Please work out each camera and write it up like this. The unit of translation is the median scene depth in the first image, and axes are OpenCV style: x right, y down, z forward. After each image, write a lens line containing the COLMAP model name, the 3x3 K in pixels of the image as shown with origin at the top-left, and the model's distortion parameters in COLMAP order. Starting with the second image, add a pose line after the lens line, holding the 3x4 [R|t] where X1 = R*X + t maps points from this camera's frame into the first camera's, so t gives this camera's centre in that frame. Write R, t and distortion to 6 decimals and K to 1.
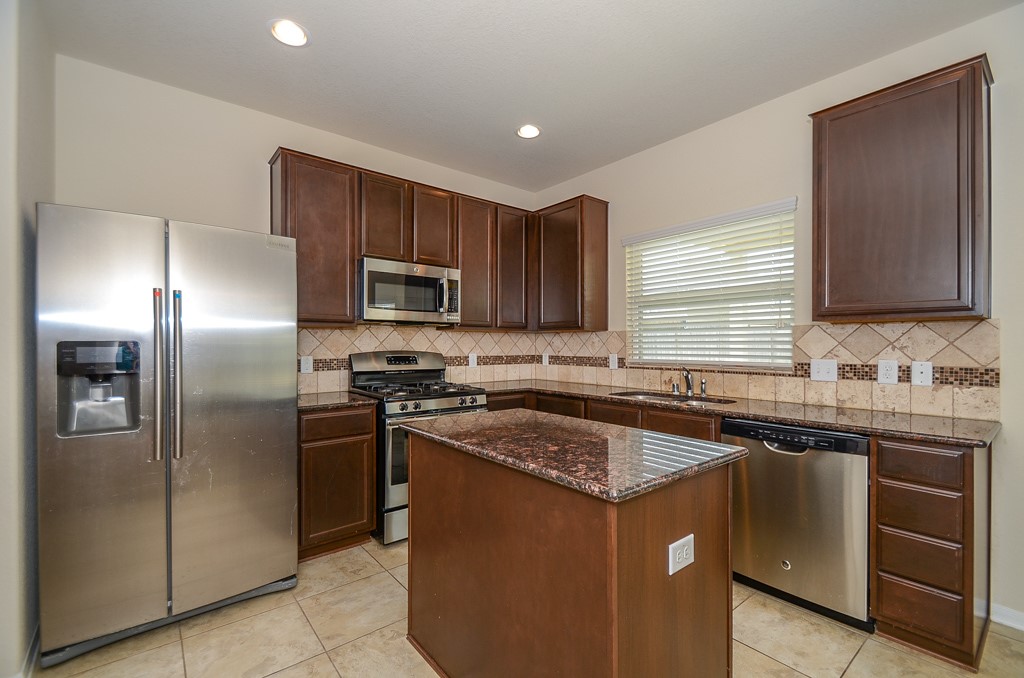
lens RADIAL K [[446.7, 0, 509.6], [0, 446.7, 344.9], [0, 0, 1]] dist [0.033748, -0.020565]
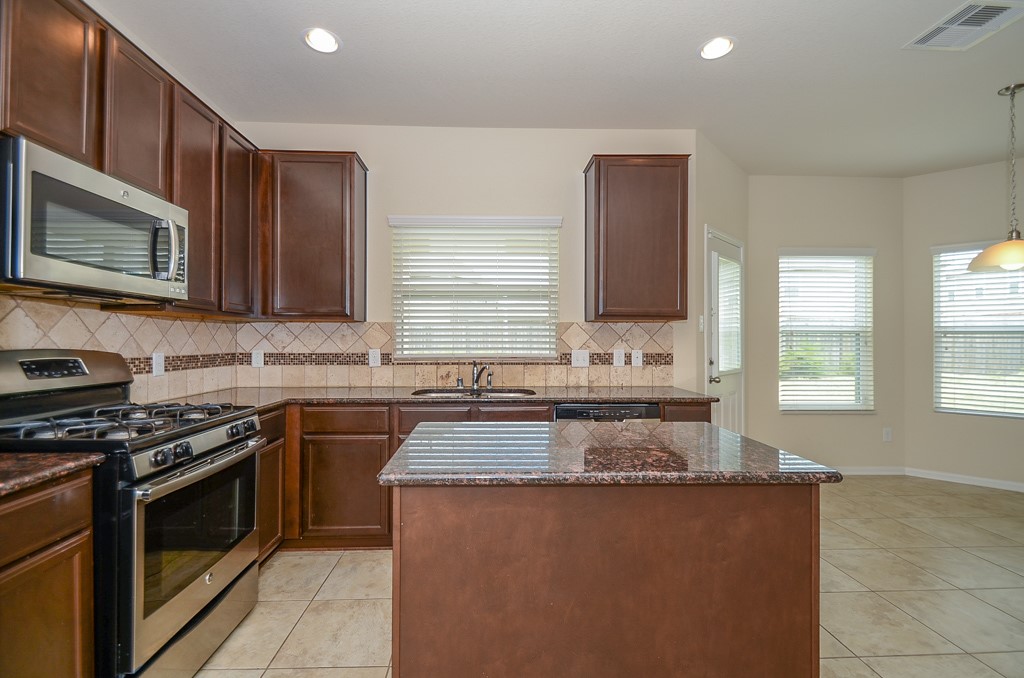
lens RADIAL K [[458.6, 0, 501.6], [0, 458.6, 337.9], [0, 0, 1]] dist [0.025032, -0.013028]
pose [[0.600117, 0.003838, 0.799903, -0.399568], [-0.000020, 0.999989, -0.004782, 0.003810], [-0.799912, 0.002854, 0.600110, 0.344028]]
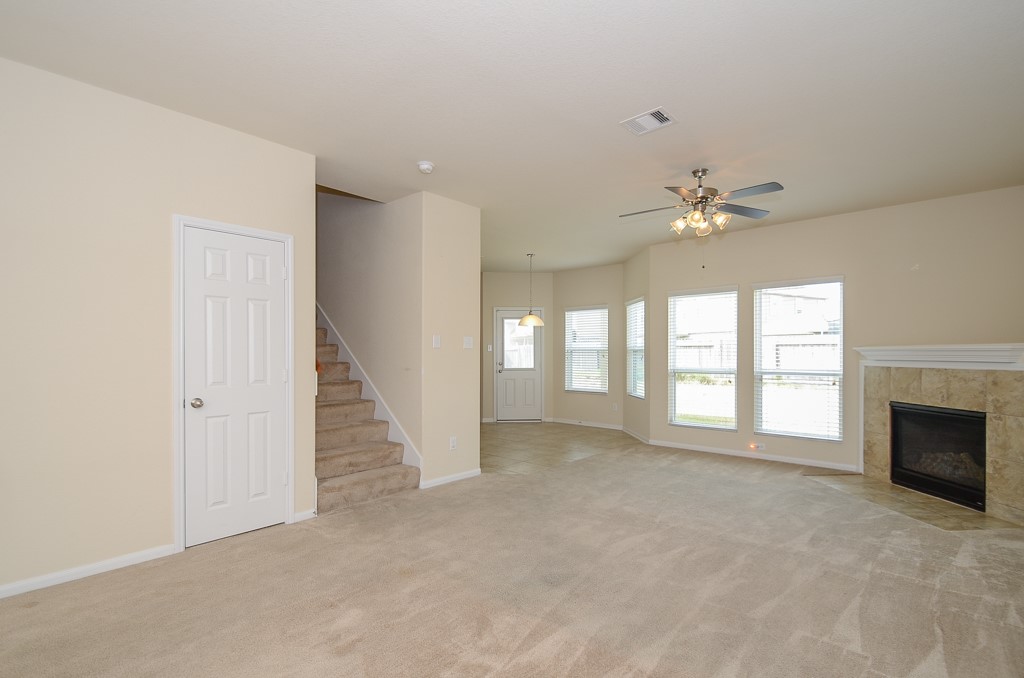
lens RADIAL K [[482.9, 0, 523.3], [0, 482.9, 352.8], [0, 0, 1]] dist [0.020576, -0.015759]
pose [[0.985252, 0.001256, 0.171104, 0.507711], [0.000036, 0.999971, -0.007551, 0.012980], [-0.171109, 0.007446, 0.985224, -2.353476]]
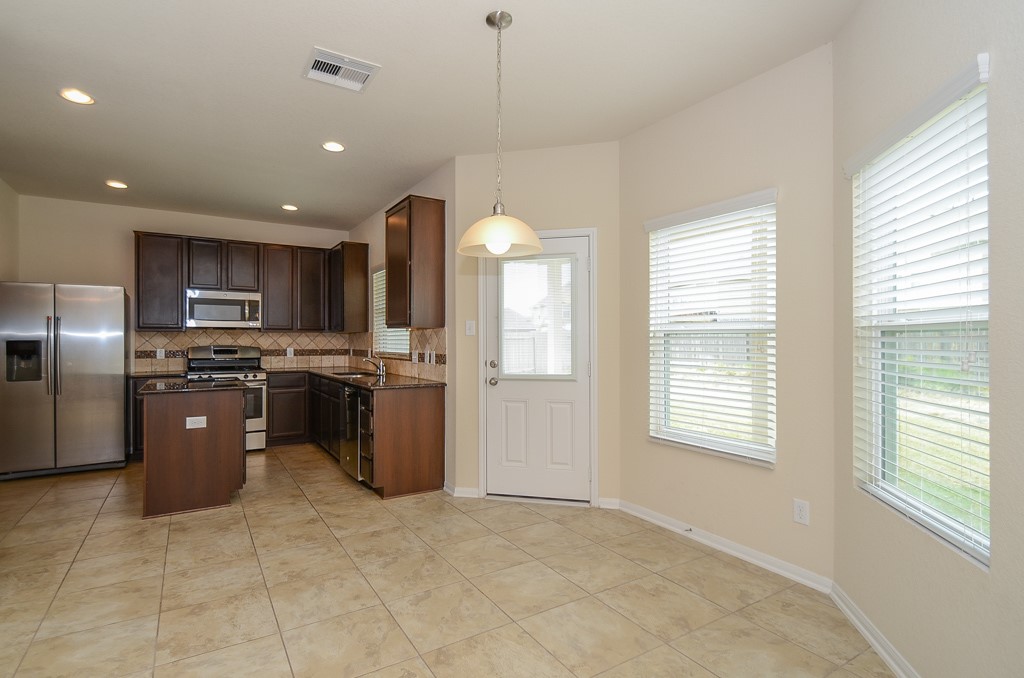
lens RADIAL K [[504.8, 0, 500.1], [0, 504.8, 340.9], [0, 0, 1]] dist [0.010032, -0.000486]
pose [[0.990532, -0.000810, -0.137280, 1.083625], [0.000741, 1.000000, -0.000554, -0.001591], [0.137281, 0.000447, 0.990532, -0.709456]]
